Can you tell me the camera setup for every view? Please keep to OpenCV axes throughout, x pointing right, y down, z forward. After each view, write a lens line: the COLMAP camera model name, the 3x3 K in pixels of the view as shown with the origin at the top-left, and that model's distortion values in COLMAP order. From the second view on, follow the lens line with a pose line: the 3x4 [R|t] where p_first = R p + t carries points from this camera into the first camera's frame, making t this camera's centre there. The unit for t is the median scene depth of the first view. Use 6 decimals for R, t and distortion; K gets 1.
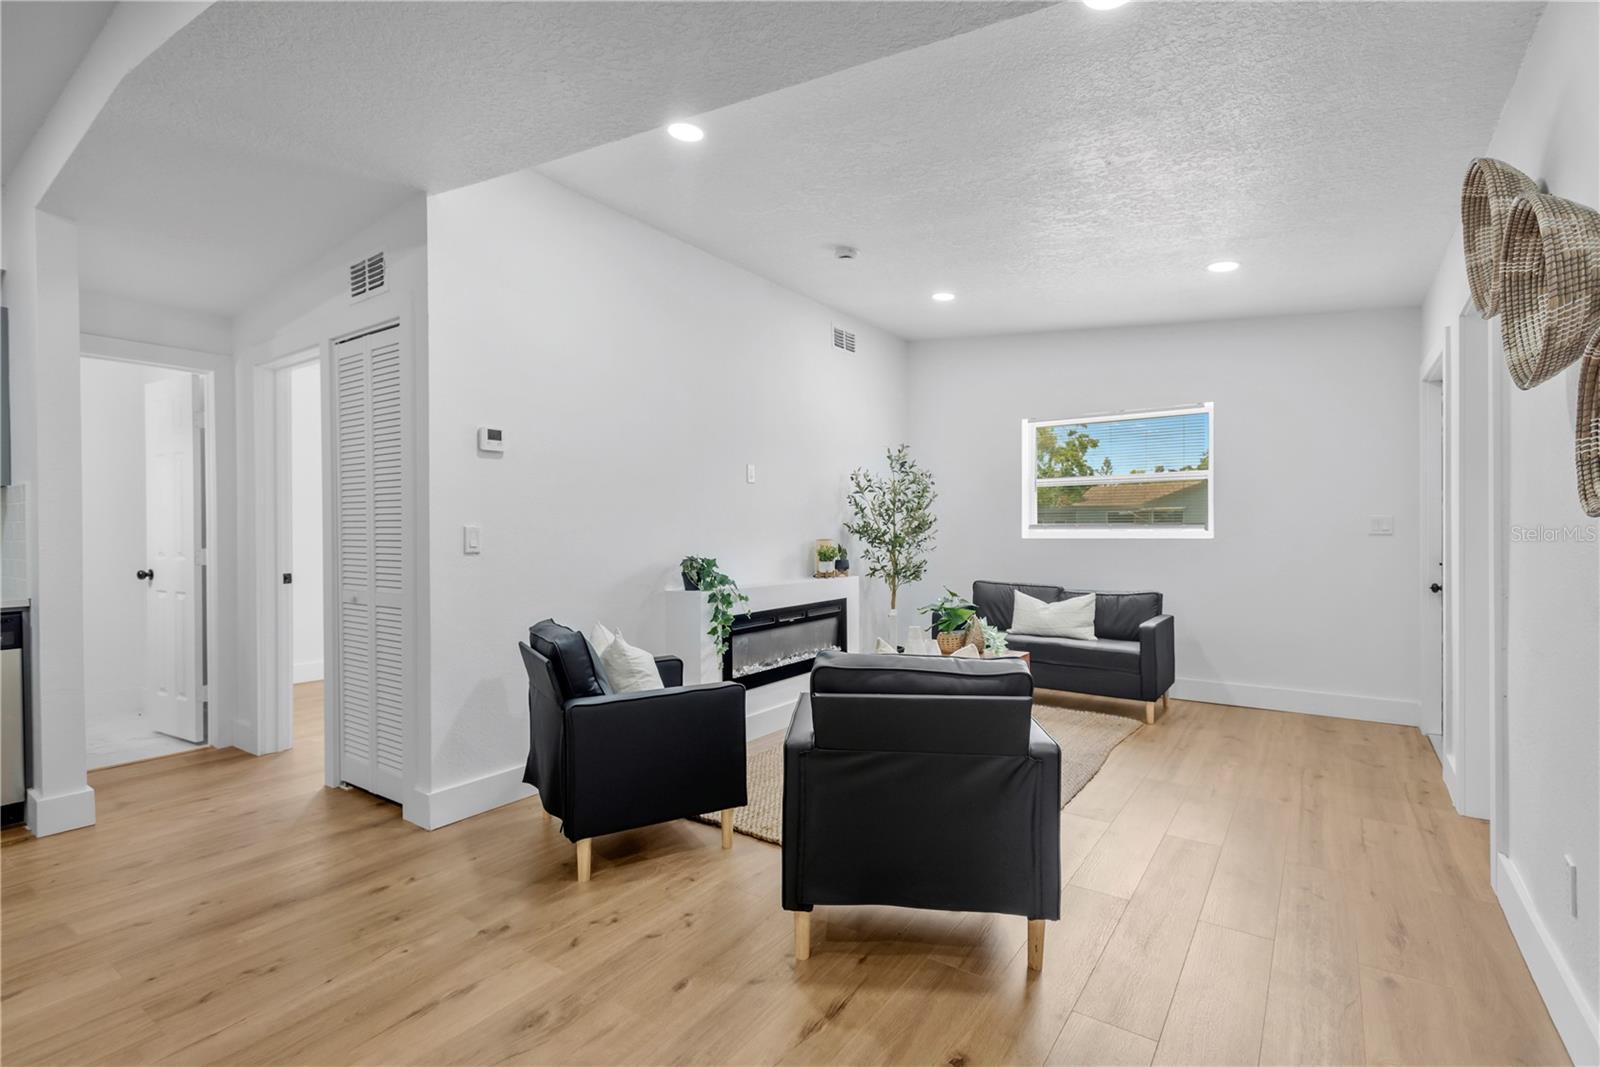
lens RADIAL K [[748.6, 0, 805.8], [0, 748.6, 534.0], [0, 0, 1]] dist [0.016236, -0.001404]
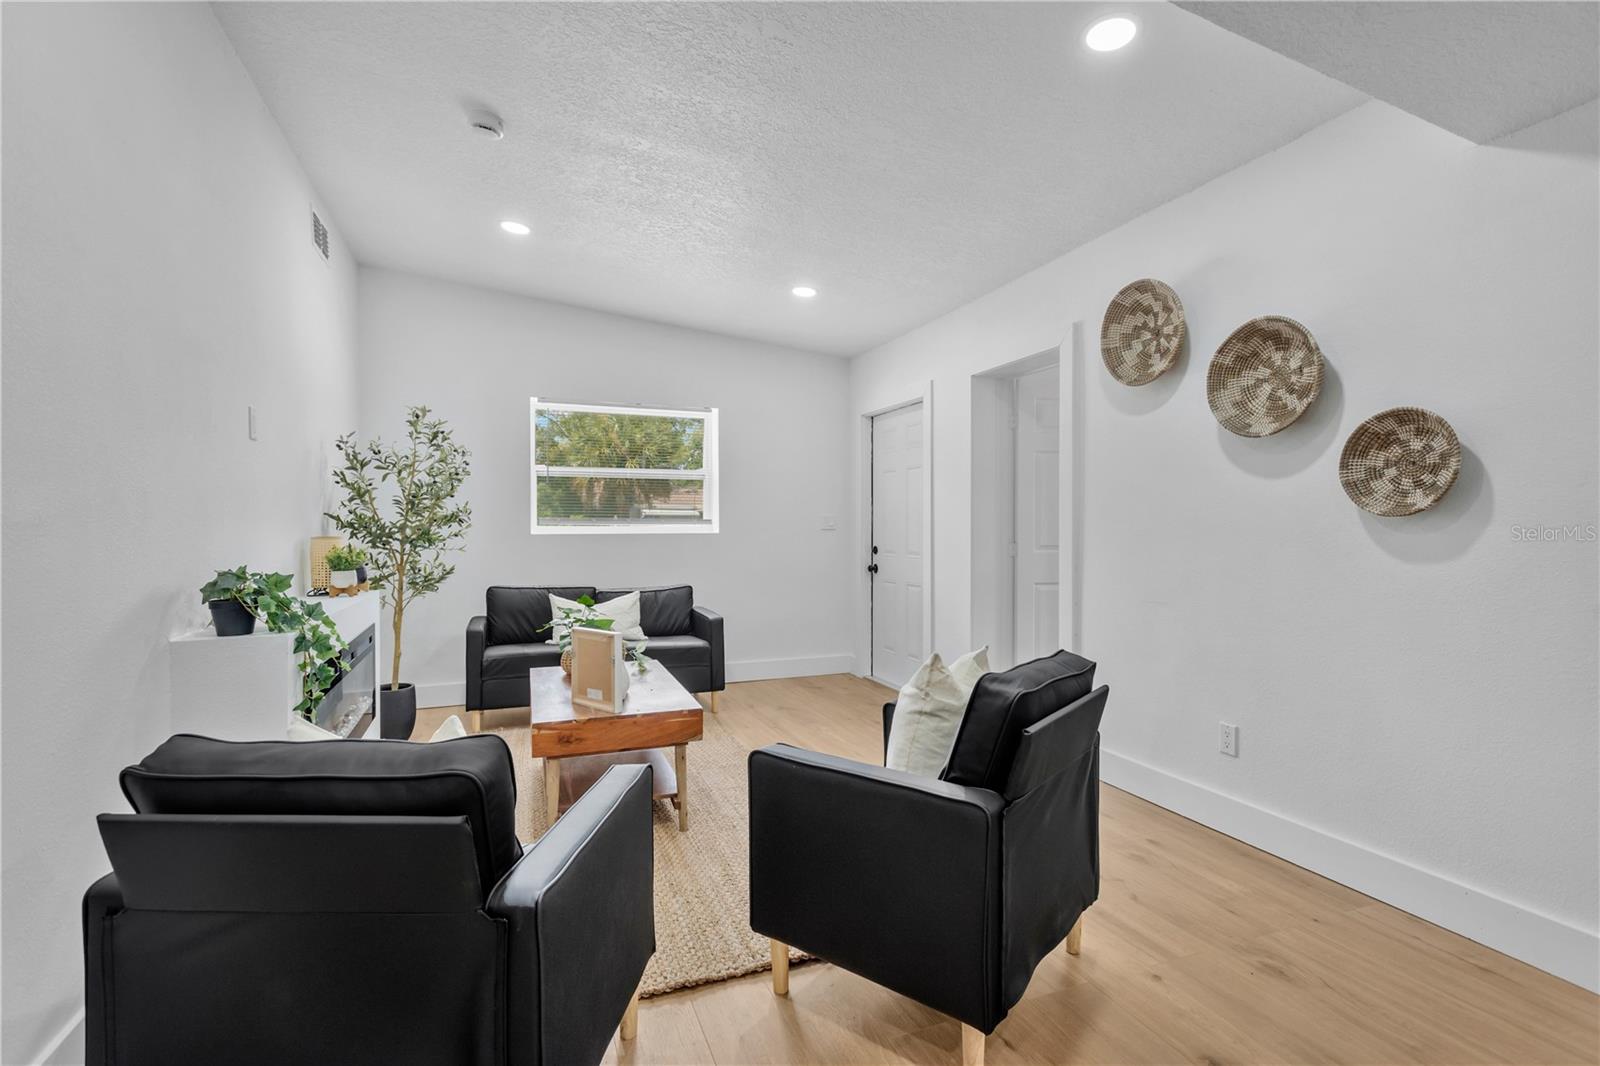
lens RADIAL K [[748.6, 0, 805.8], [0, 748.6, 533.5], [0, 0, 1]] dist [0.016236, -0.001404]
pose [[0.543083, -0.003632, 0.839671, -0.292076], [0.003961, 0.999991, 0.001763, 0.004432], [-0.839670, 0.002369, 0.543092, 0.292801]]
